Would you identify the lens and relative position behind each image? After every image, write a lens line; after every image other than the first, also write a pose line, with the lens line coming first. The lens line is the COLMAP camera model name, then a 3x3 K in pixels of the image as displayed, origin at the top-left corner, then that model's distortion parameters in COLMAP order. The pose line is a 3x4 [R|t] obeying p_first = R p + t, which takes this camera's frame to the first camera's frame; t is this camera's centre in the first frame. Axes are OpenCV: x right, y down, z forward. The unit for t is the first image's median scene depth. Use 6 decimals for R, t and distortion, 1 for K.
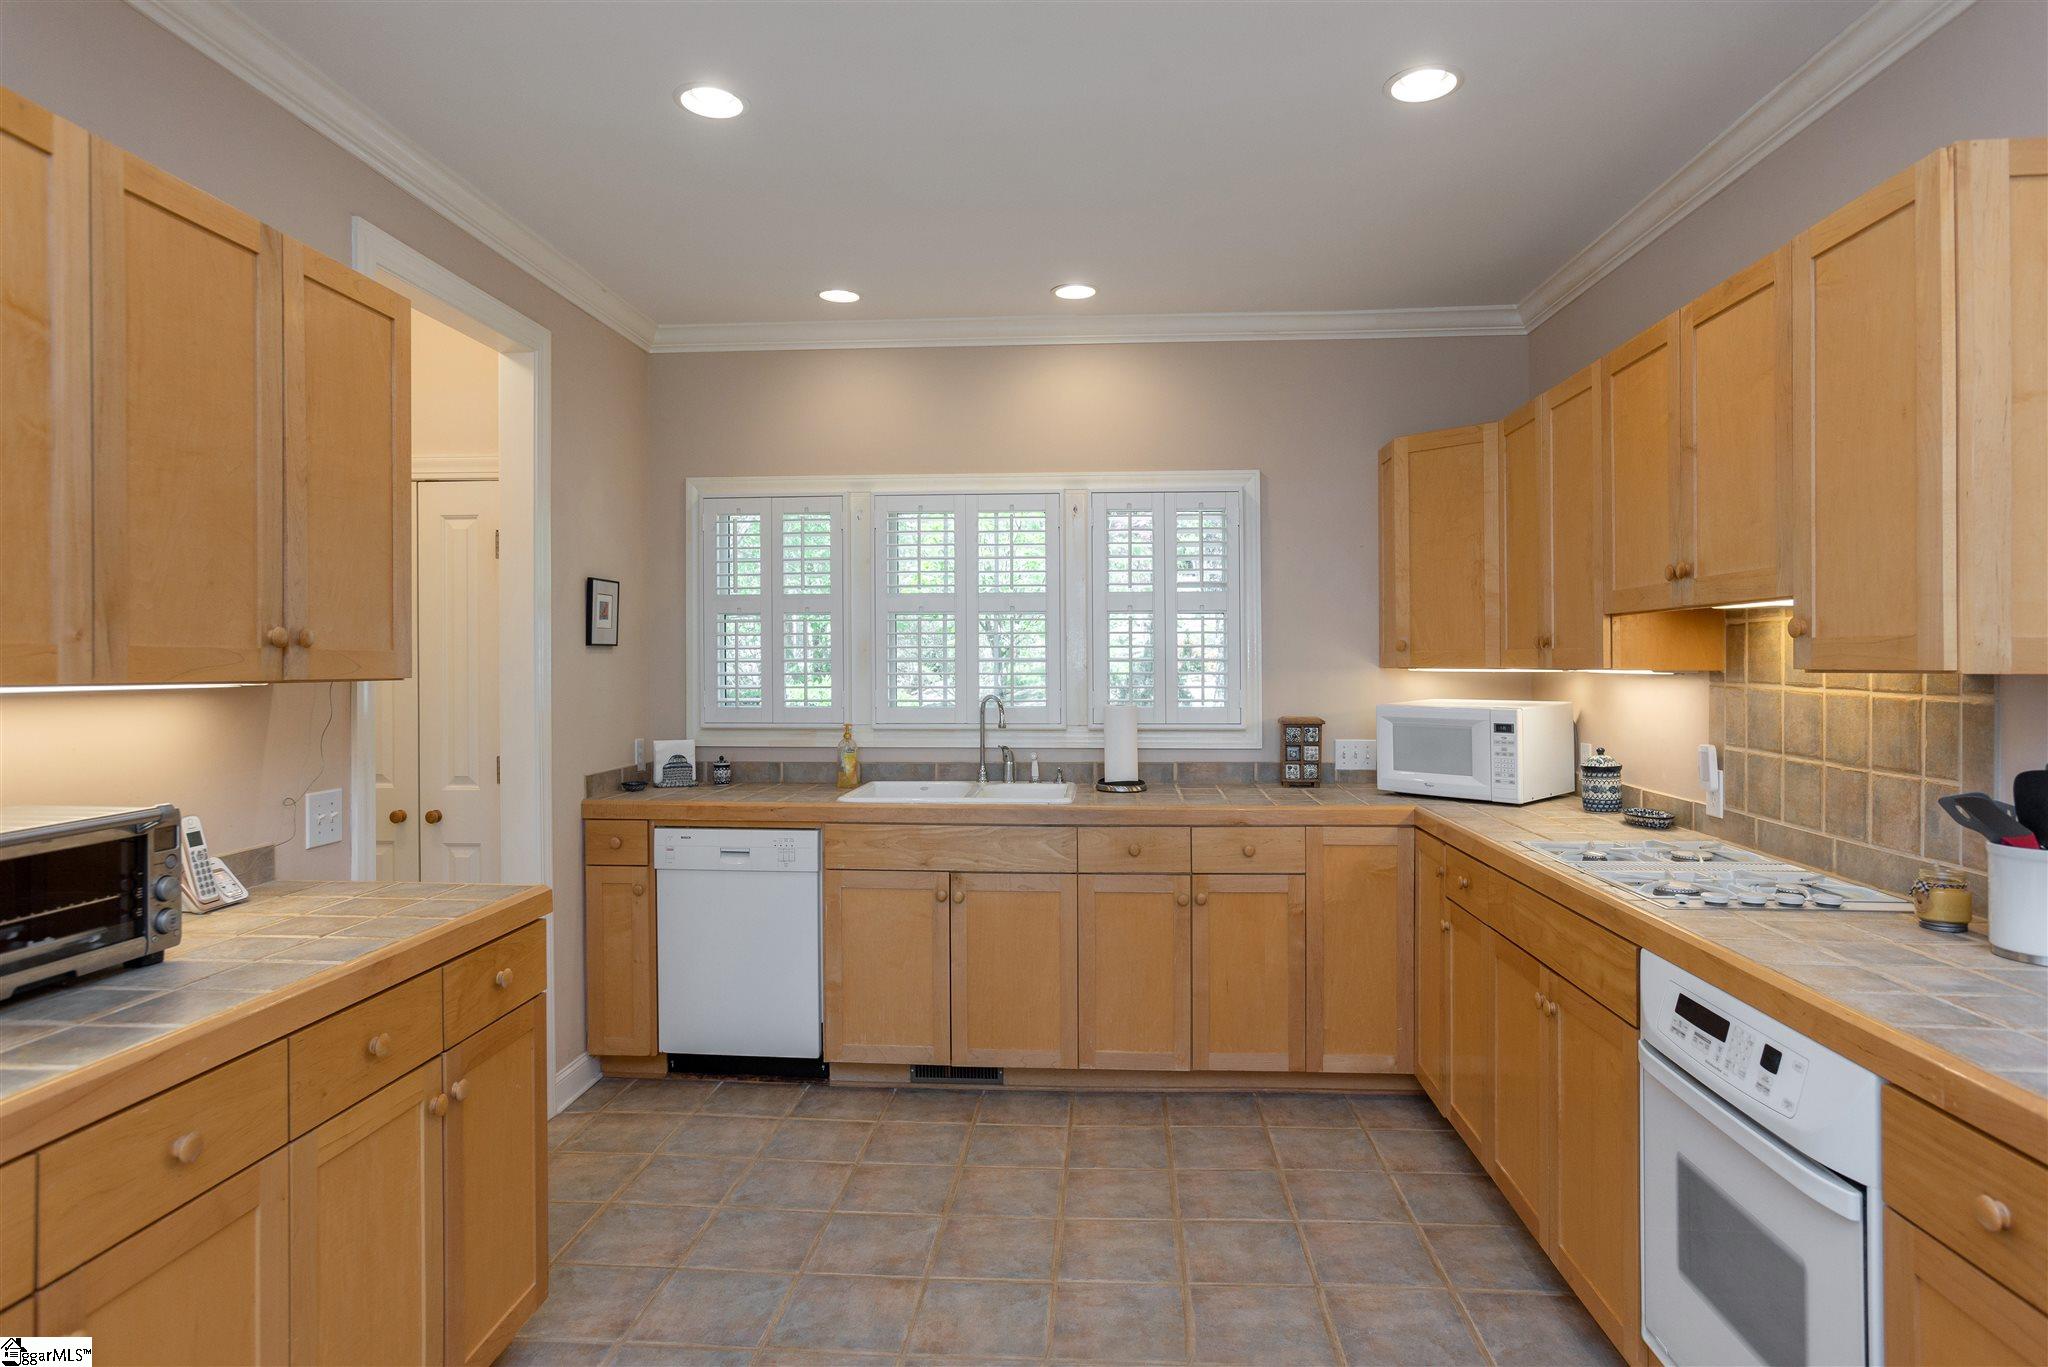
lens RADIAL K [[1179.8, 0, 963.4], [0, 1179.8, 670.9], [0, 0, 1]] dist [0.005214, 0.001527]
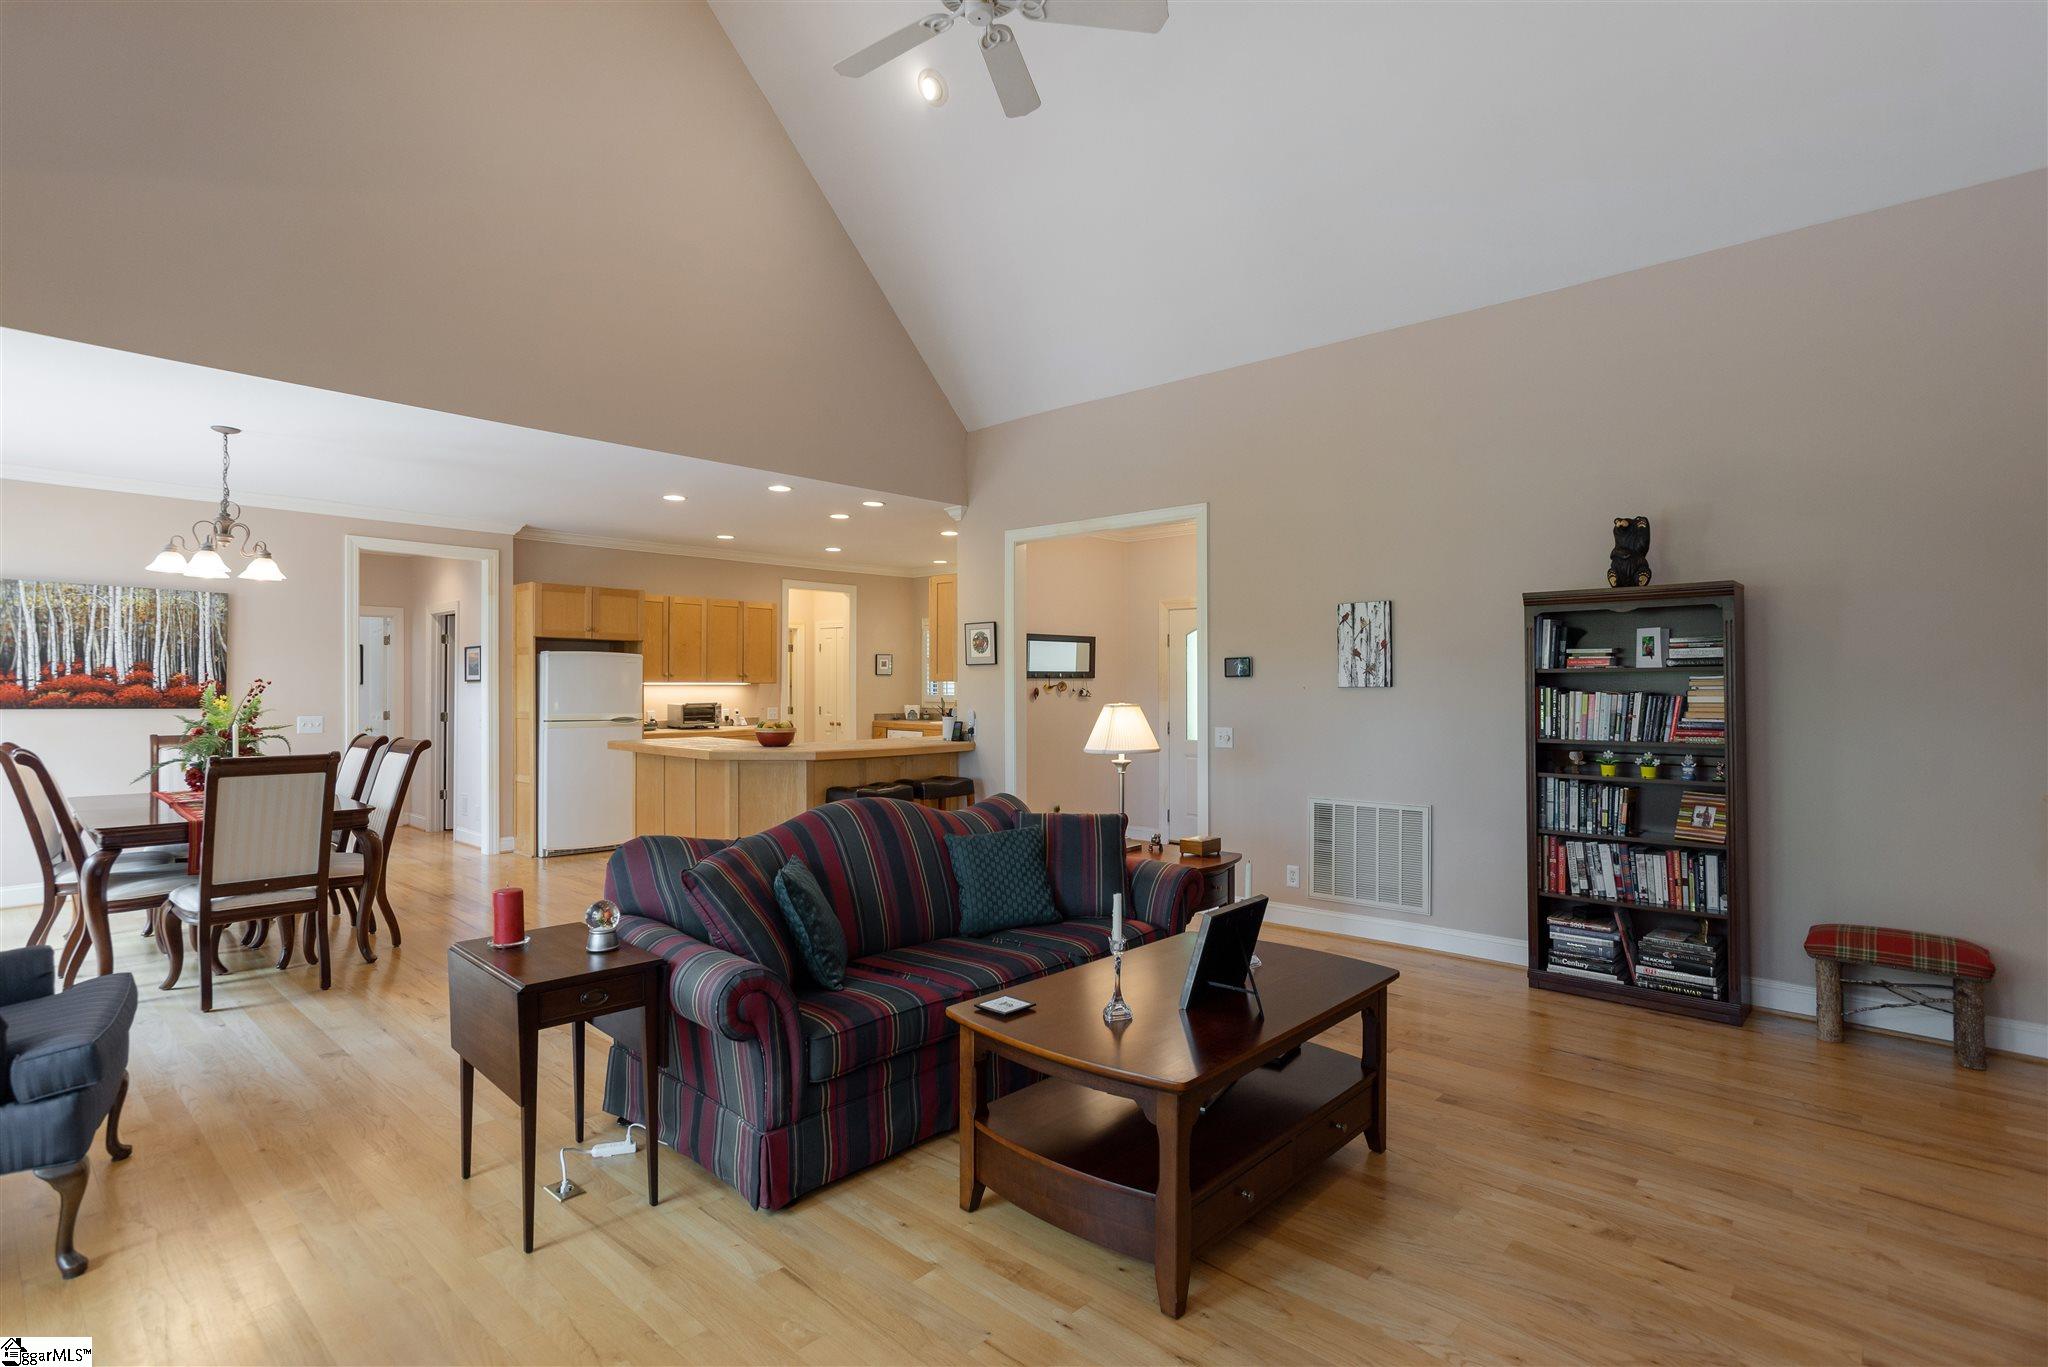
lens RADIAL K [[1019.3, 0, 1017.6], [0, 1019.3, 681.4], [0, 0, 1]] dist [0.004017, 0.007784]
pose [[0.799163, -0.000283, -0.601114, 1.640168], [-0.005455, 0.999955, -0.007723, 0.016074], [0.601090, 0.009451, 0.799126, -1.002265]]
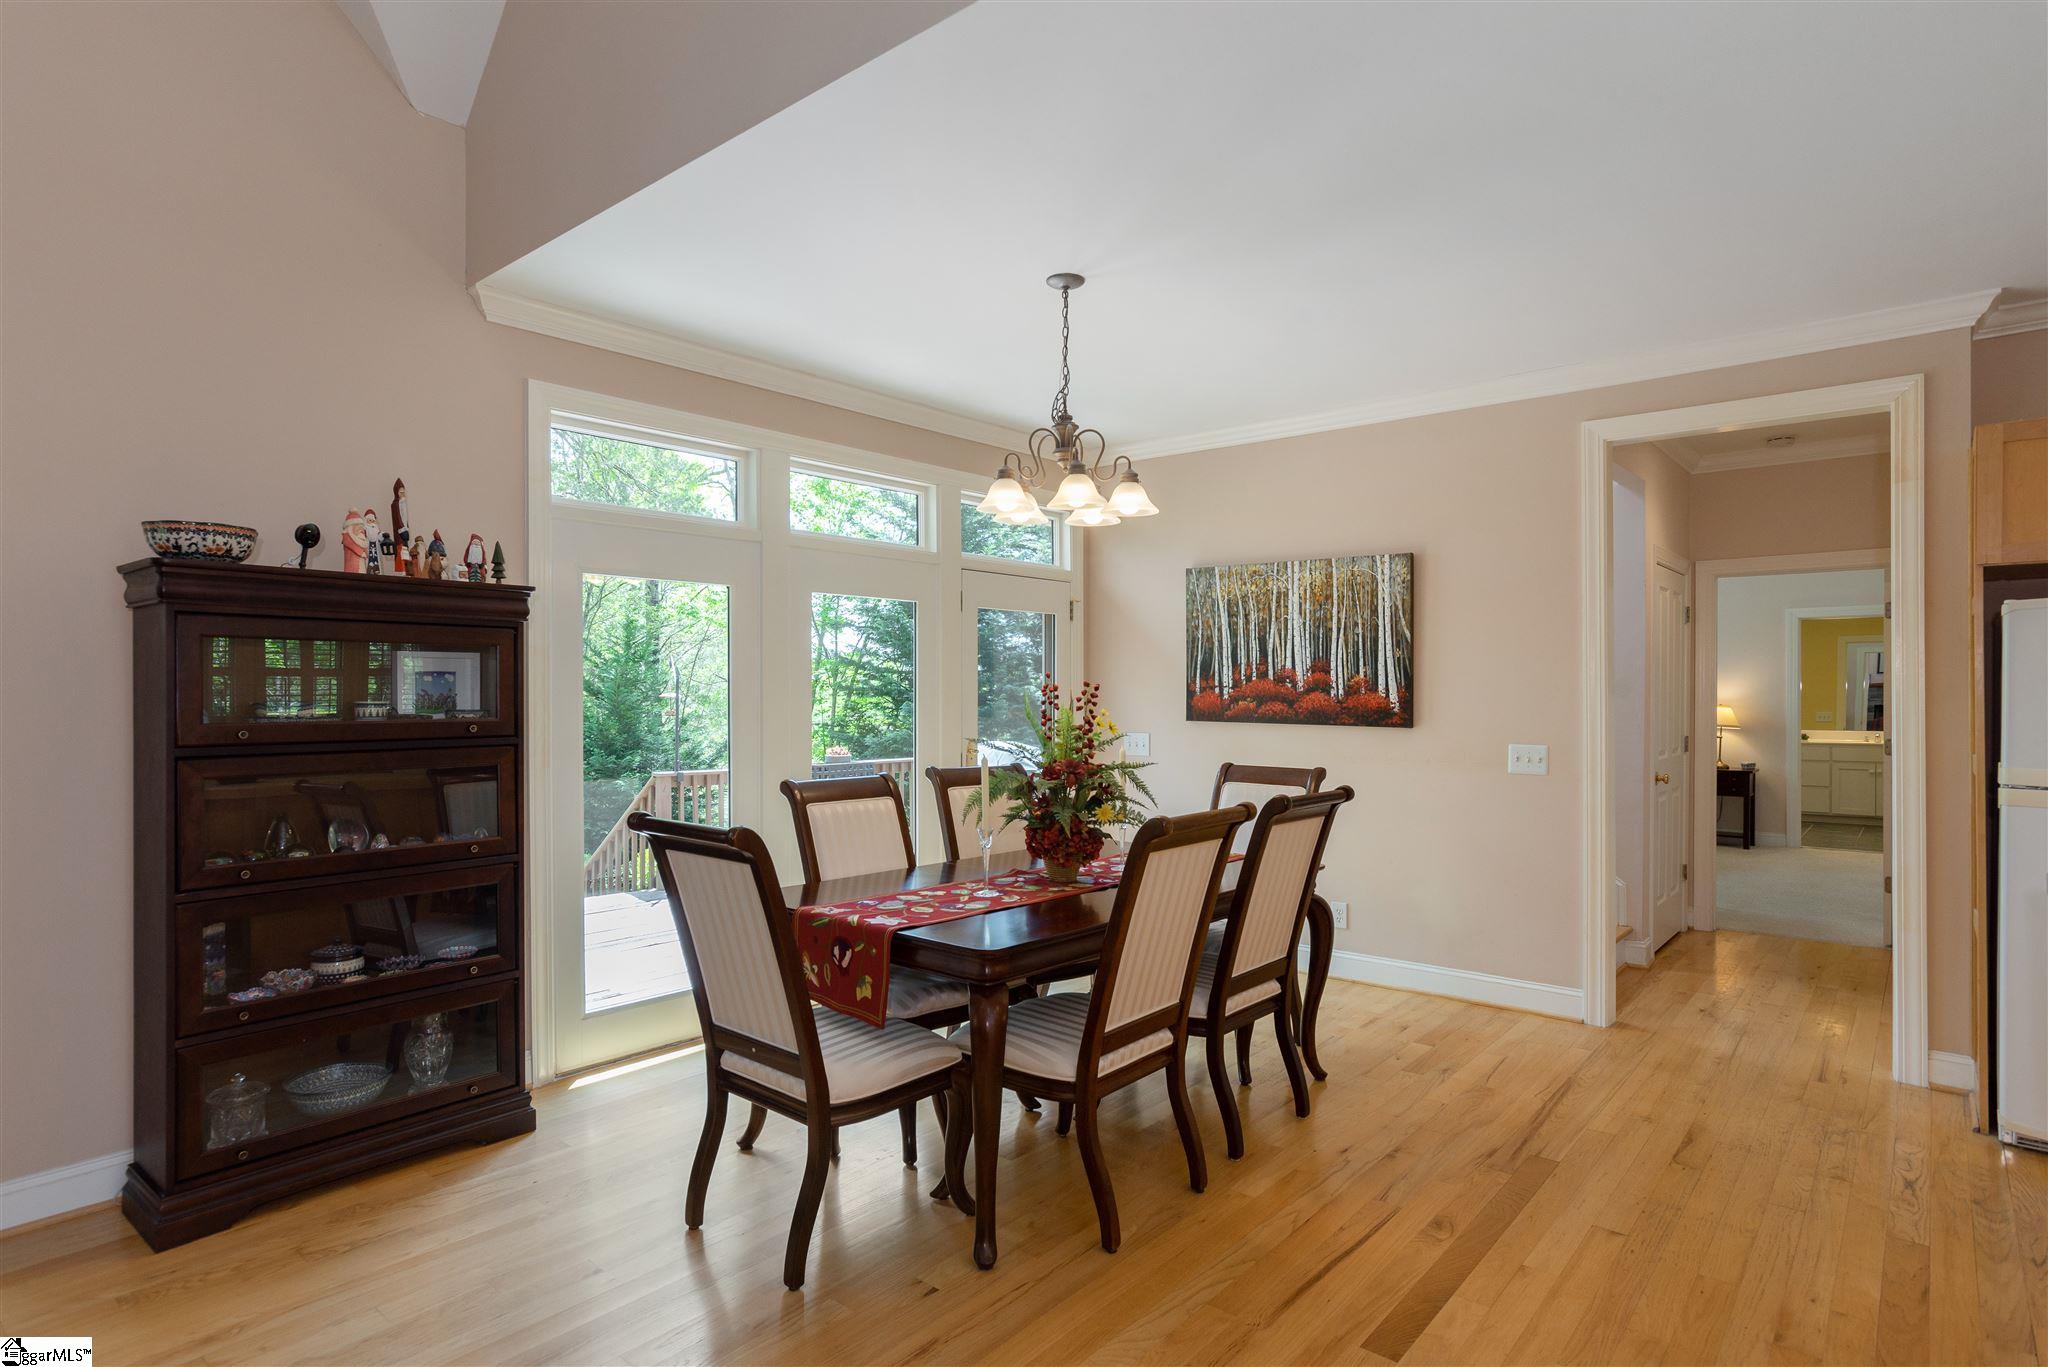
lens RADIAL K [[1085.4, 0, 1019.2], [0, 1085.4, 683.9], [0, 0, 1]] dist [0.001610, -0.001889]
pose [[-0.568331, -0.004645, -0.822787, 0.784335], [-0.002617, 0.999989, -0.003838, 0.012607], [0.822796, -0.000028, -0.568337, -0.114477]]
